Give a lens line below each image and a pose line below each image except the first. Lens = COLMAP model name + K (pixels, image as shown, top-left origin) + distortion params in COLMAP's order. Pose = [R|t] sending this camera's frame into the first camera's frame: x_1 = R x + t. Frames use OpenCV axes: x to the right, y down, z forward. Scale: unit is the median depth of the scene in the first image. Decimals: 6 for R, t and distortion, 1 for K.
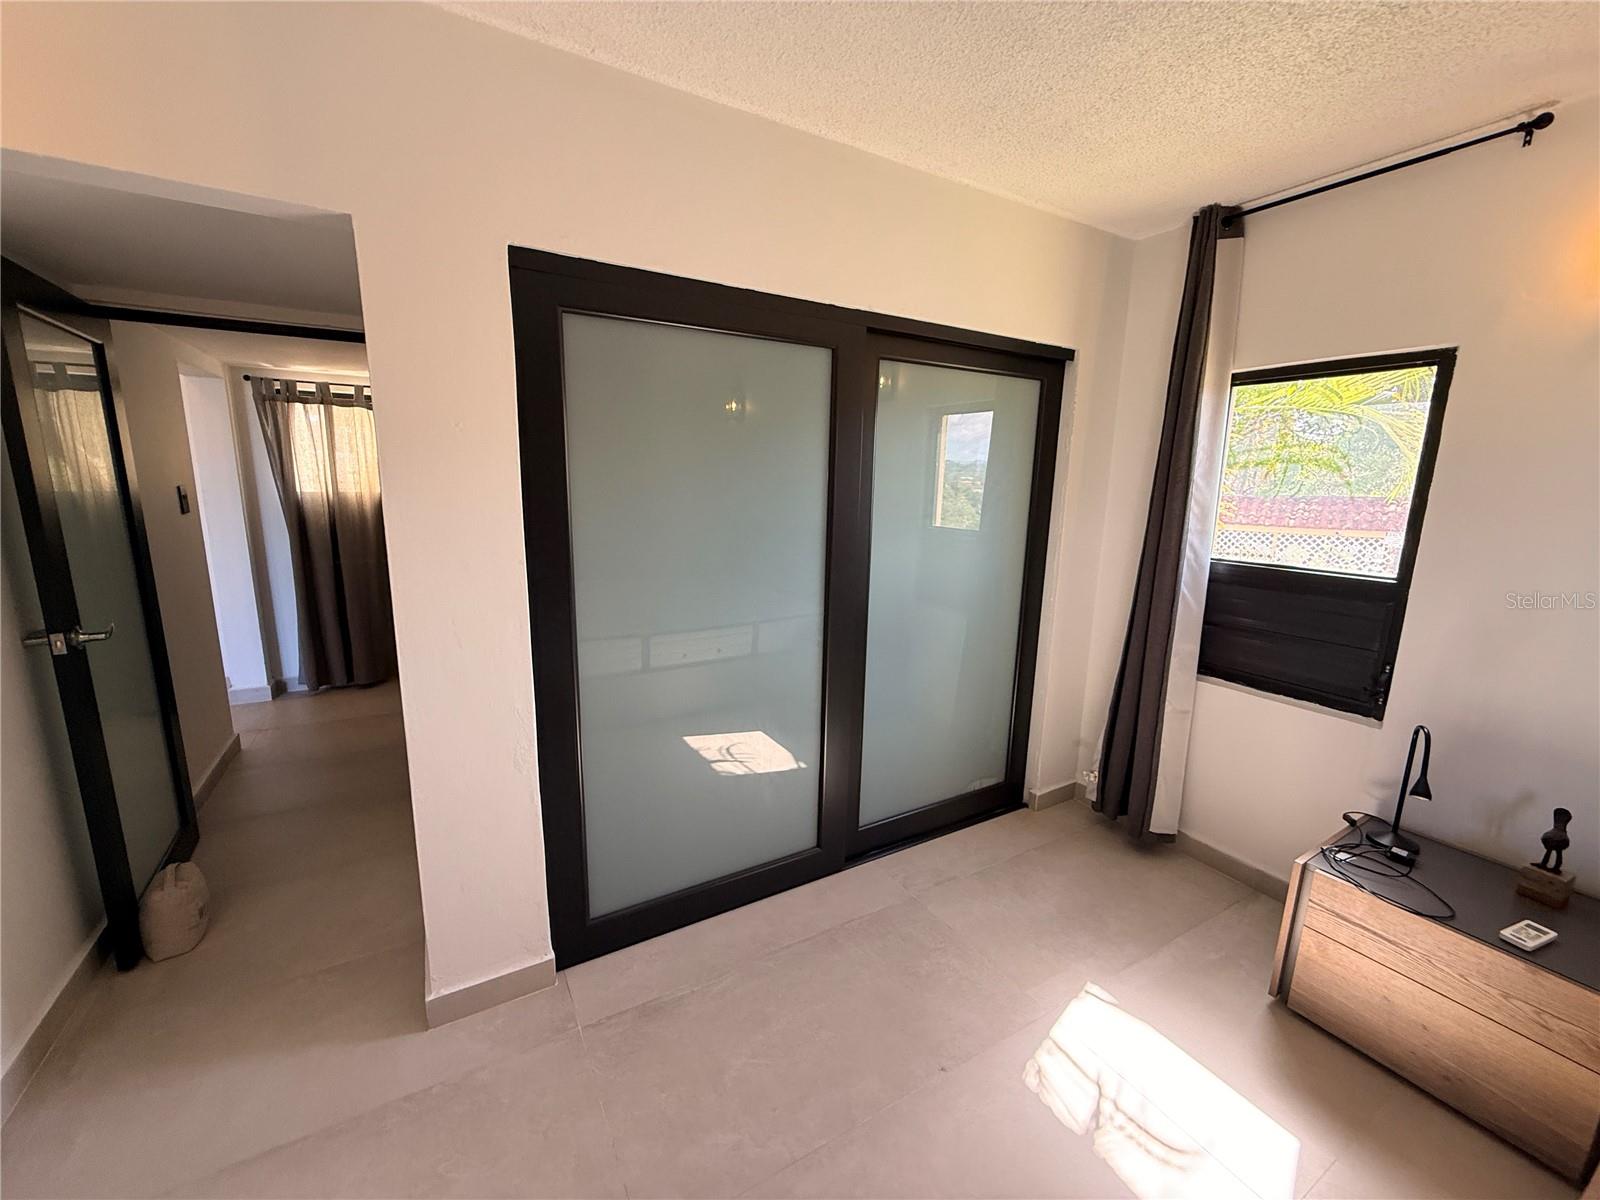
lens RADIAL K [[640.7, 0, 796.8], [0, 640.7, 603.8], [0, 0, 1]] dist [0.000197, 0.000234]
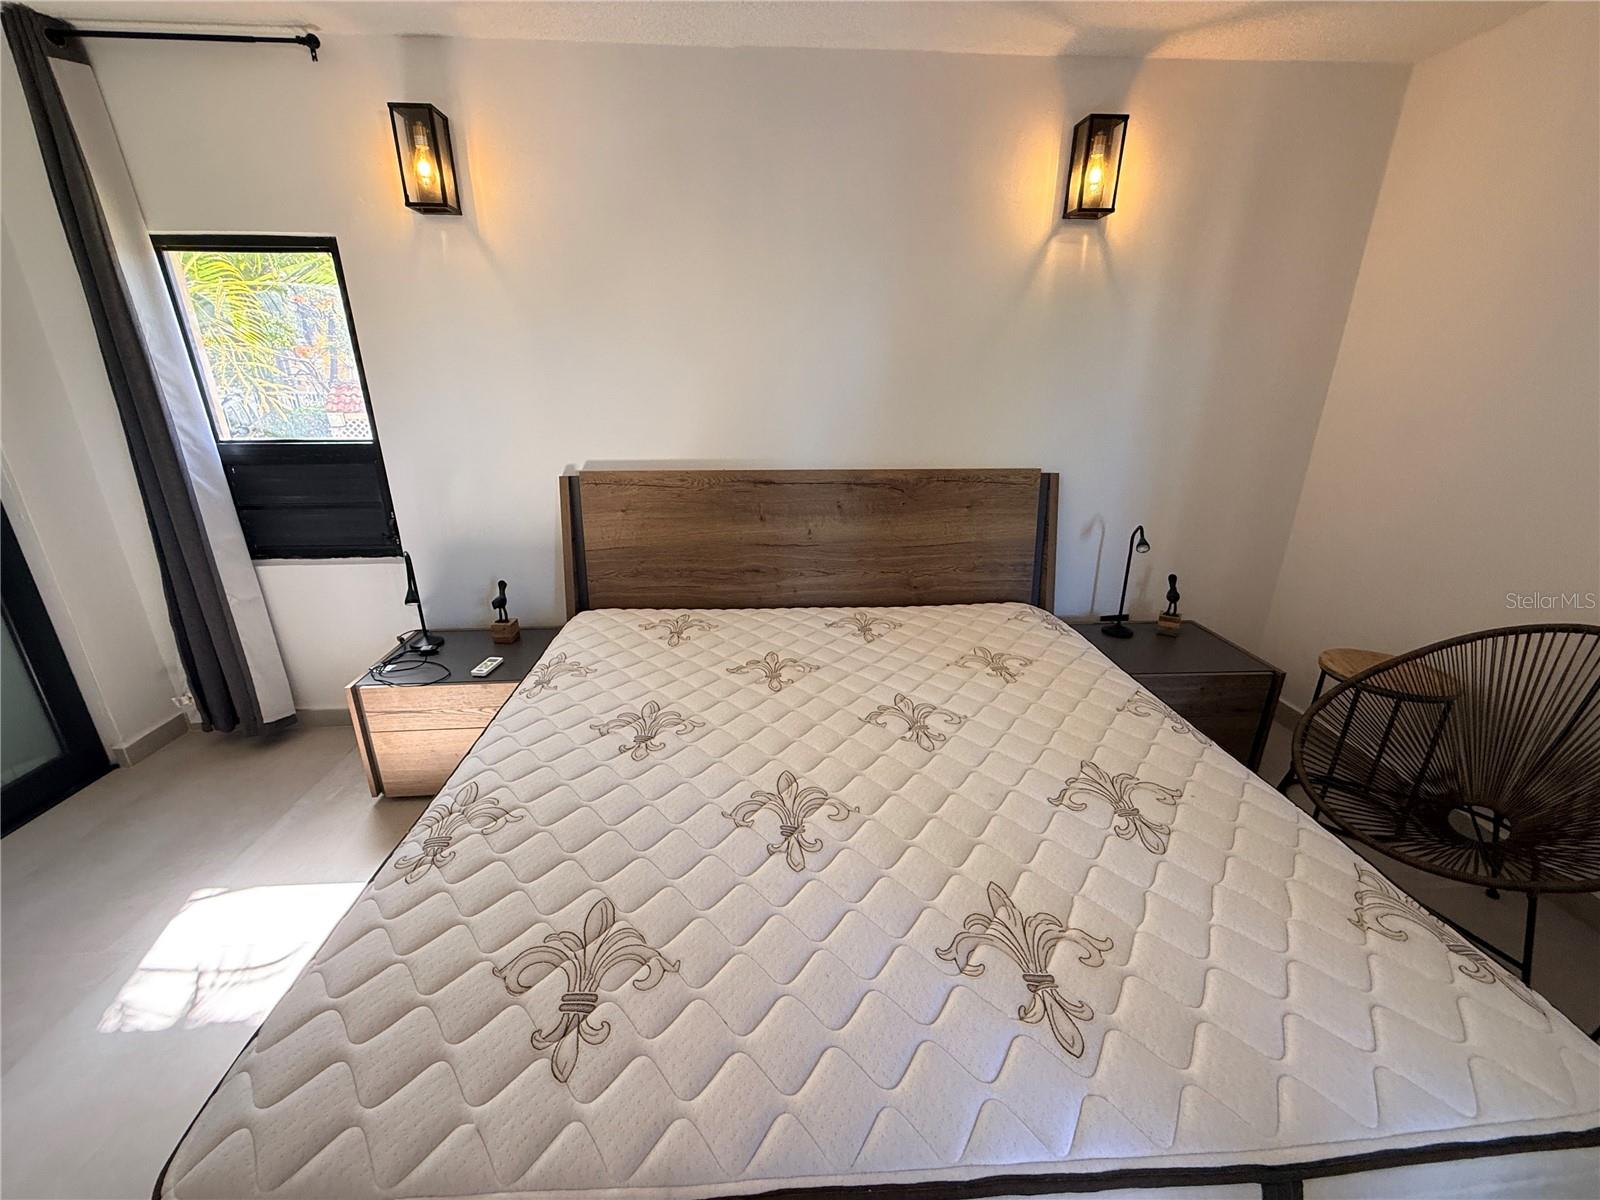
lens RADIAL K [[640.7, 0, 796.8], [0, 640.7, 603.8], [0, 0, 1]] dist [0.000197, 0.000234]
pose [[0.445325, -0.318865, 0.836667, 0.180593], [0.180809, 0.947213, 0.264757, 0.079101], [-0.876923, 0.033374, 0.479471, -0.280556]]
